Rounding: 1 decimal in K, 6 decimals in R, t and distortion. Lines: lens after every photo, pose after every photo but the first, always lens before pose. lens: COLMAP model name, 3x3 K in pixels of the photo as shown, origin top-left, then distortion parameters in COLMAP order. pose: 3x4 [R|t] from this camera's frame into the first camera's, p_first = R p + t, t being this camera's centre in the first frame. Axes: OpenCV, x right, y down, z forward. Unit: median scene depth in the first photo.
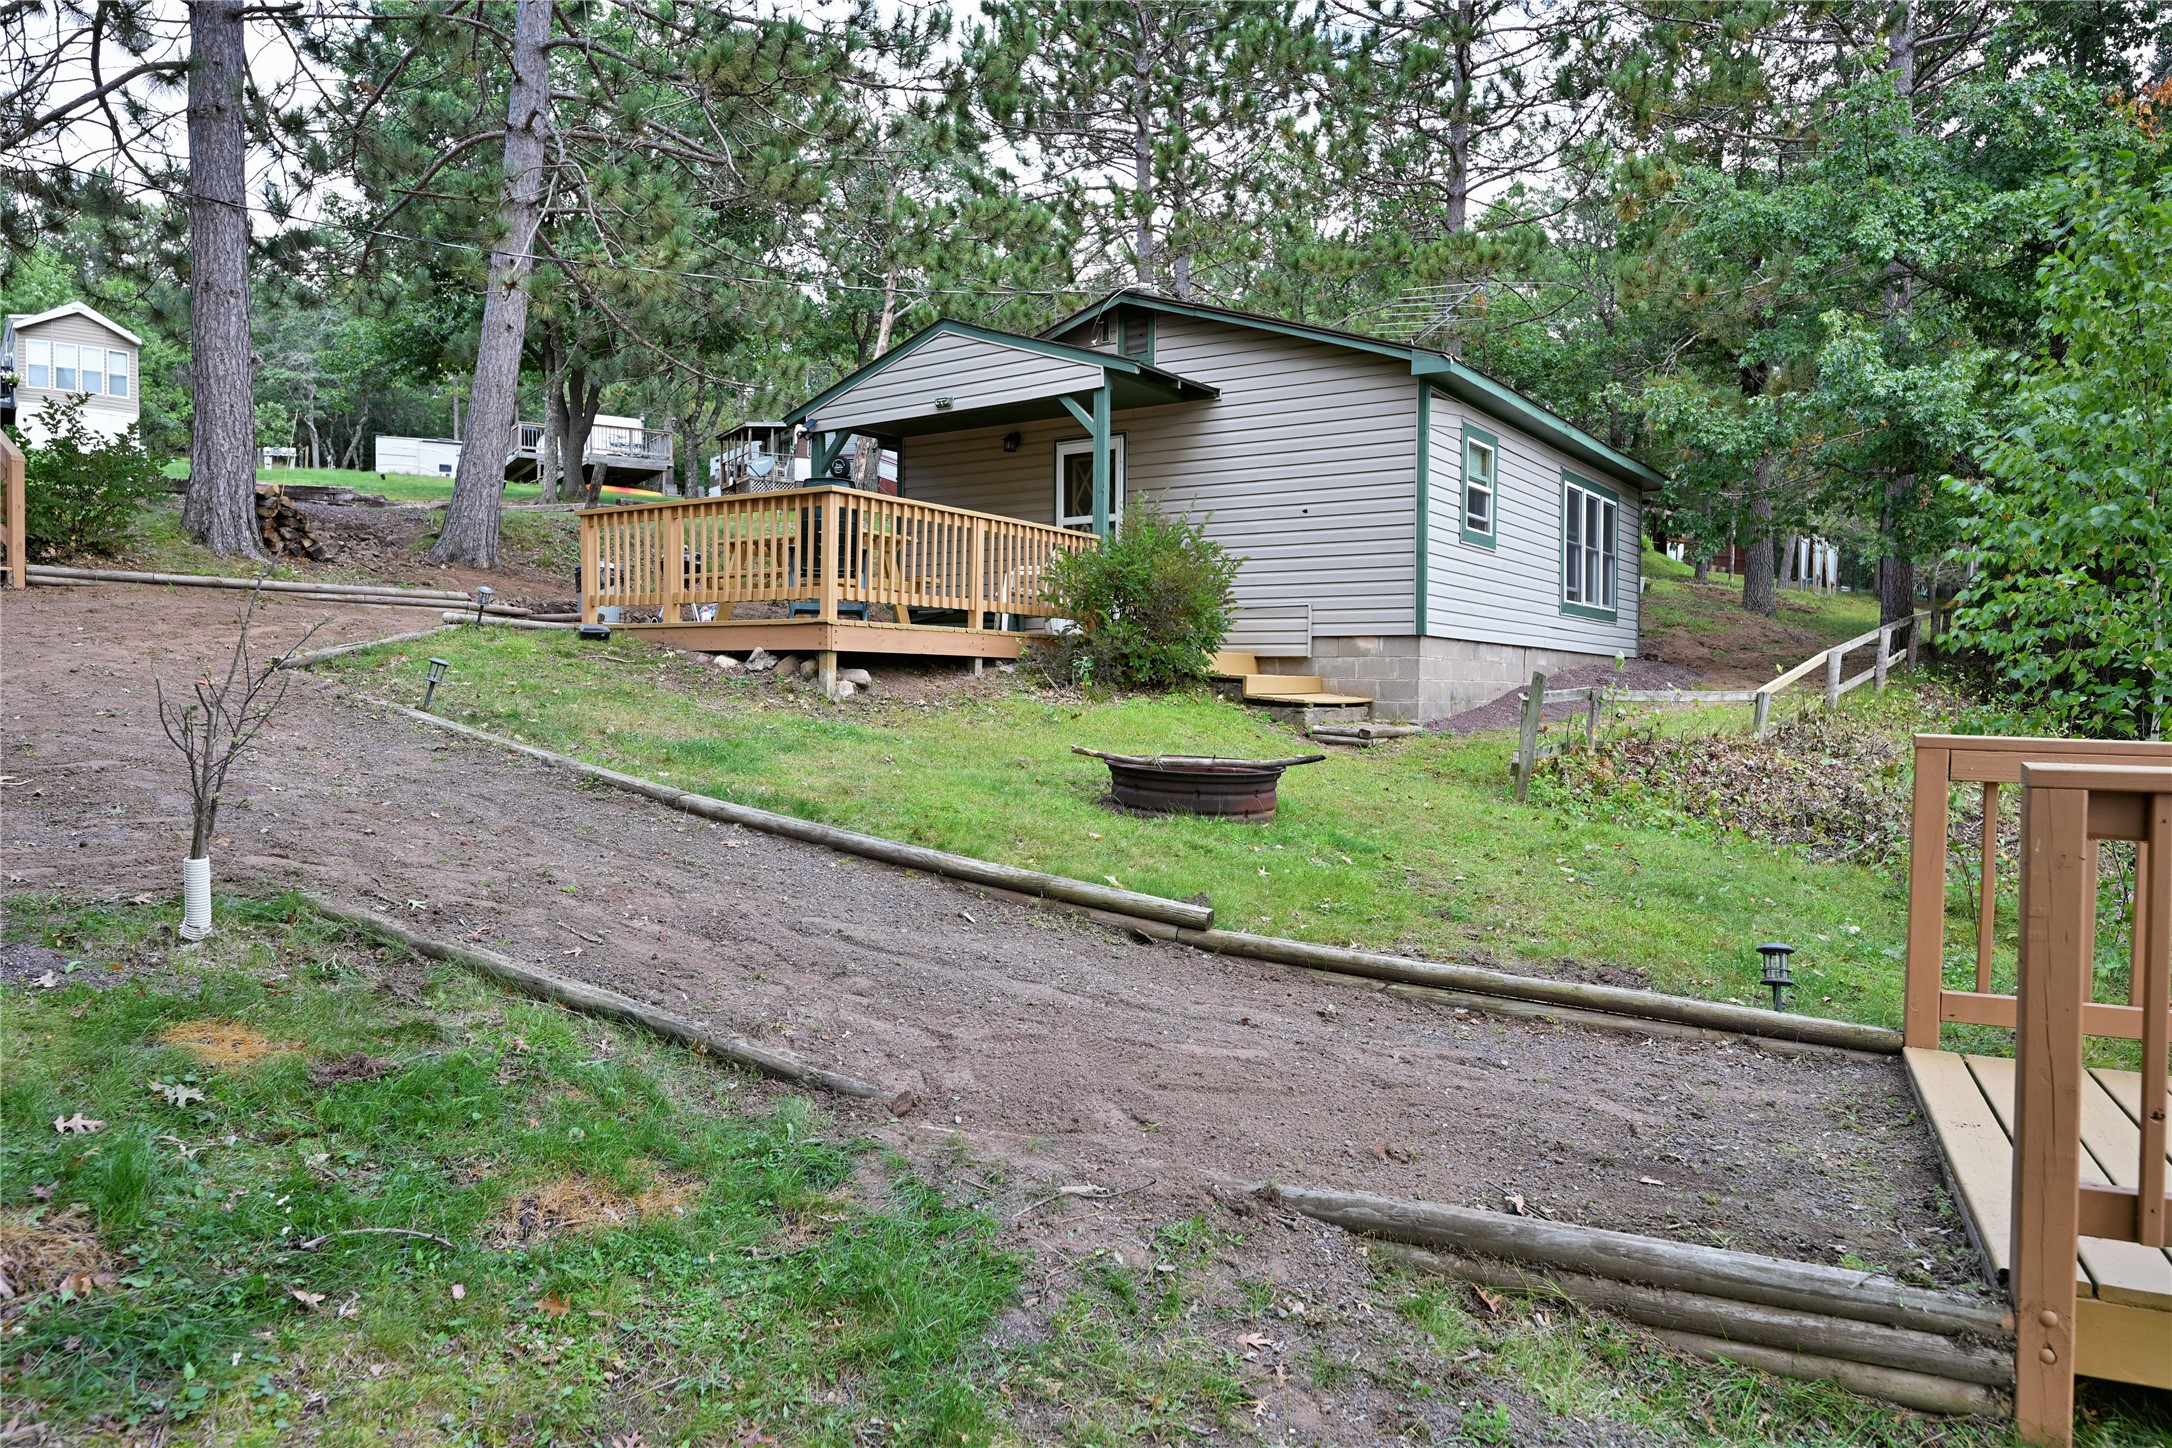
lens RADIAL K [[1426.2, 0, 1086.0], [0, 1426.2, 724.0], [0, 0, 1]] dist [-0.004253, 0.001325]
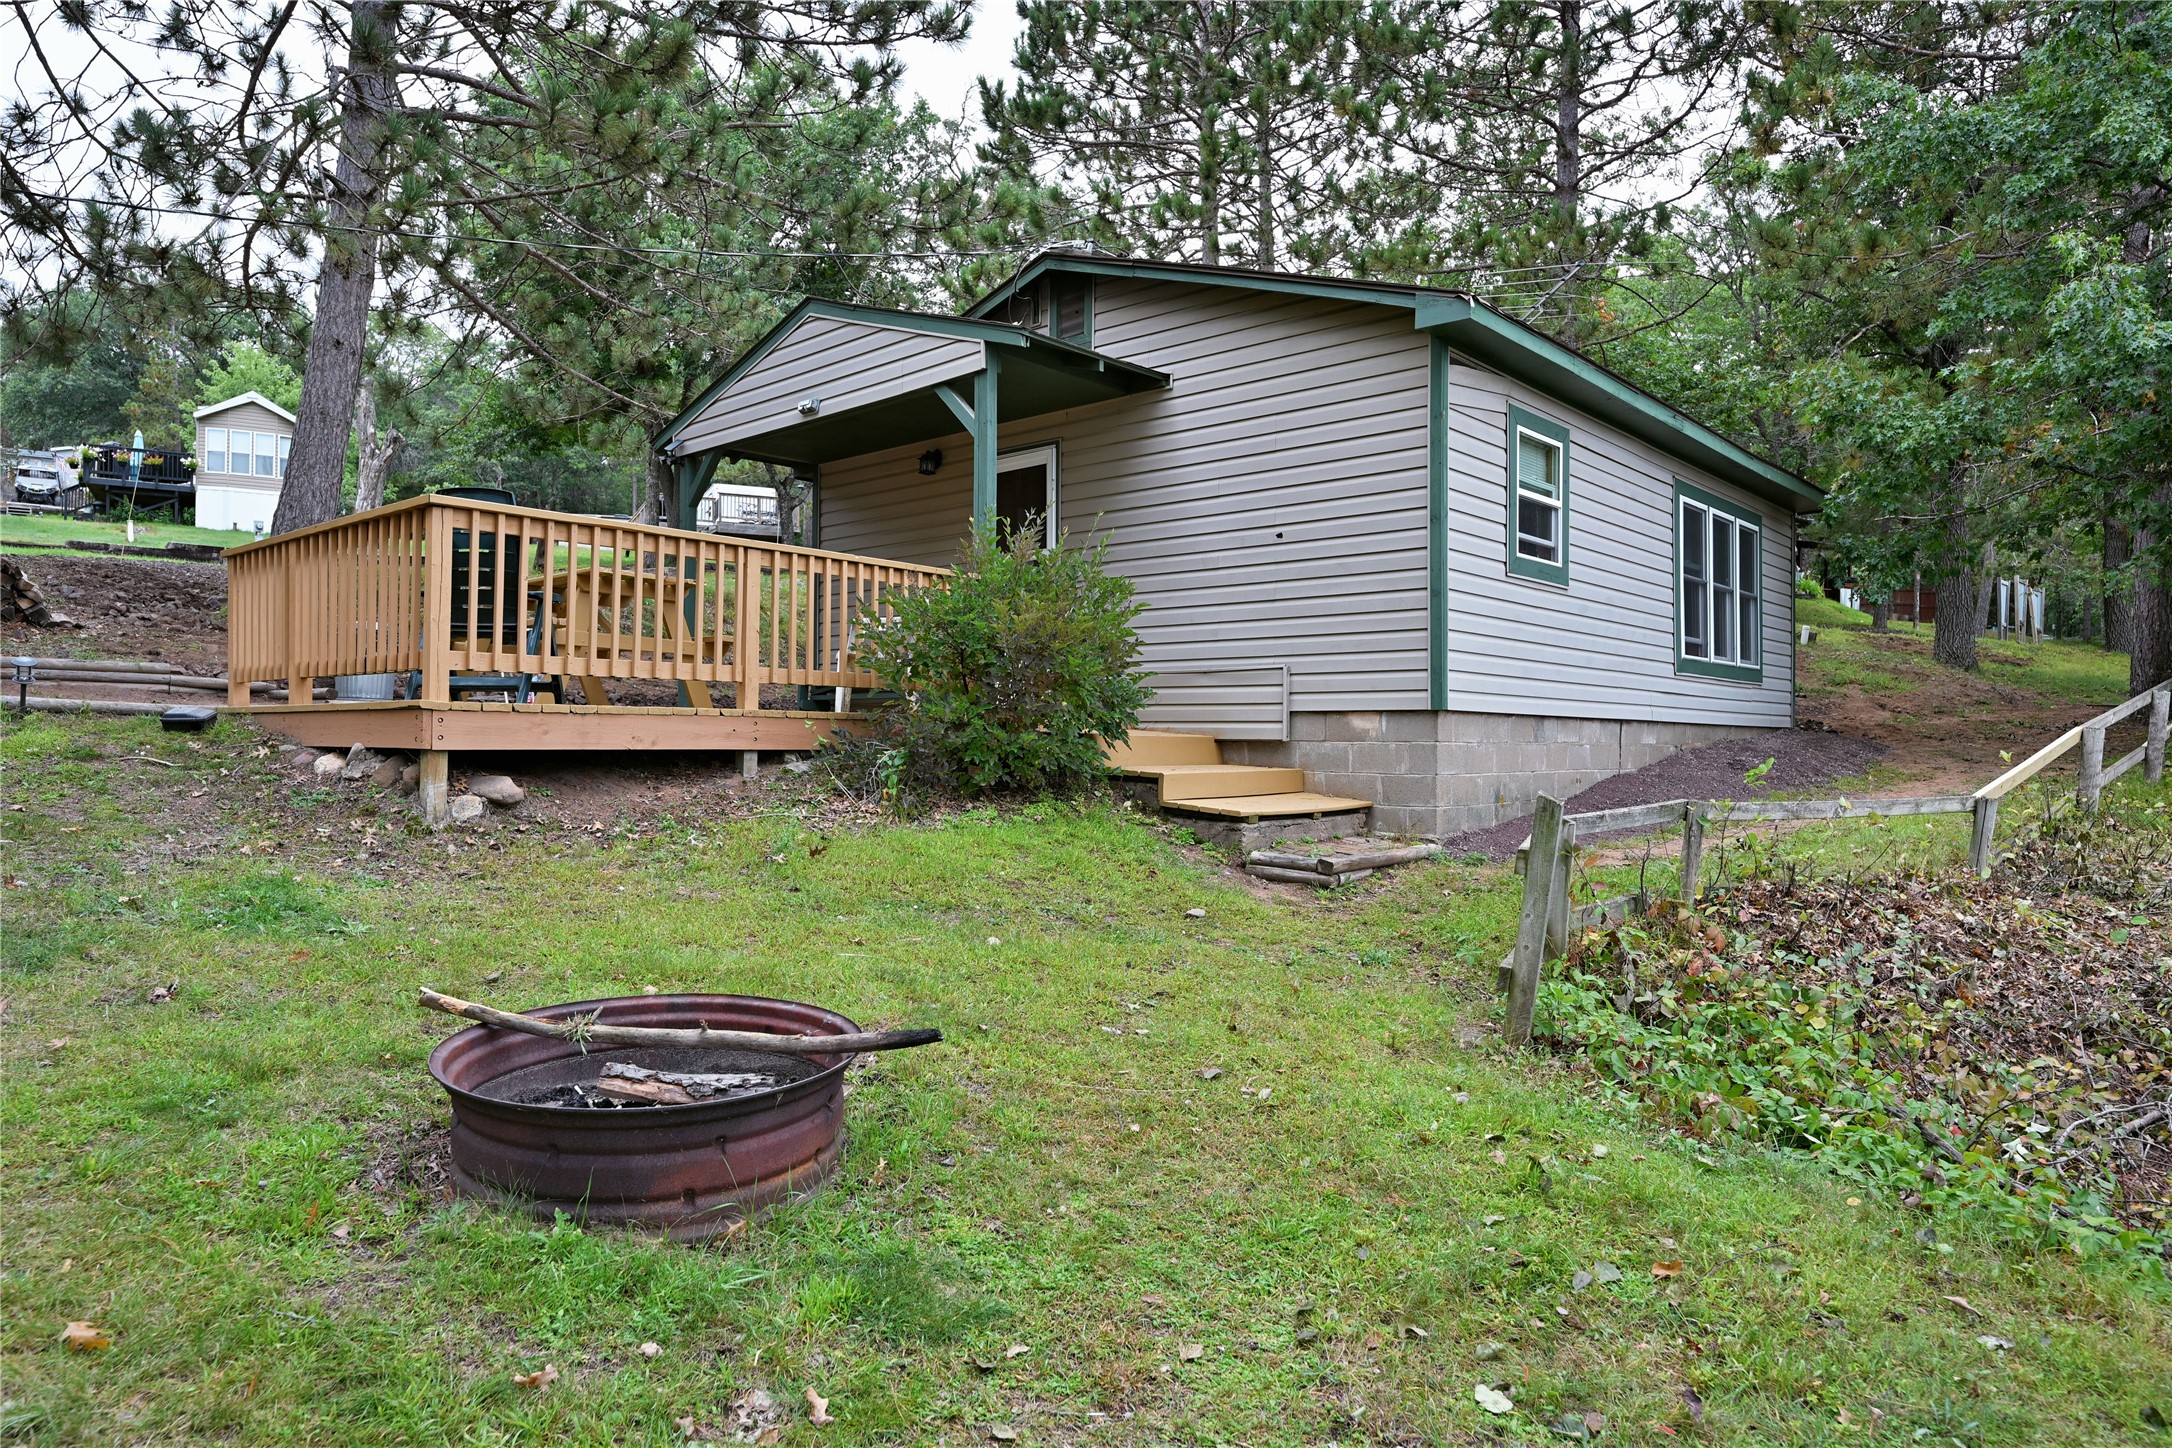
lens RADIAL K [[1354.1, 0, 1086.0], [0, 1354.1, 724.0], [0, 0, 1]] dist [0.003688, -0.002564]
pose [[0.992204, -0.006312, -0.124468, 0.140911], [0.001430, 0.999228, -0.039272, -0.029015], [0.124620, 0.038787, 0.991446, 0.321739]]
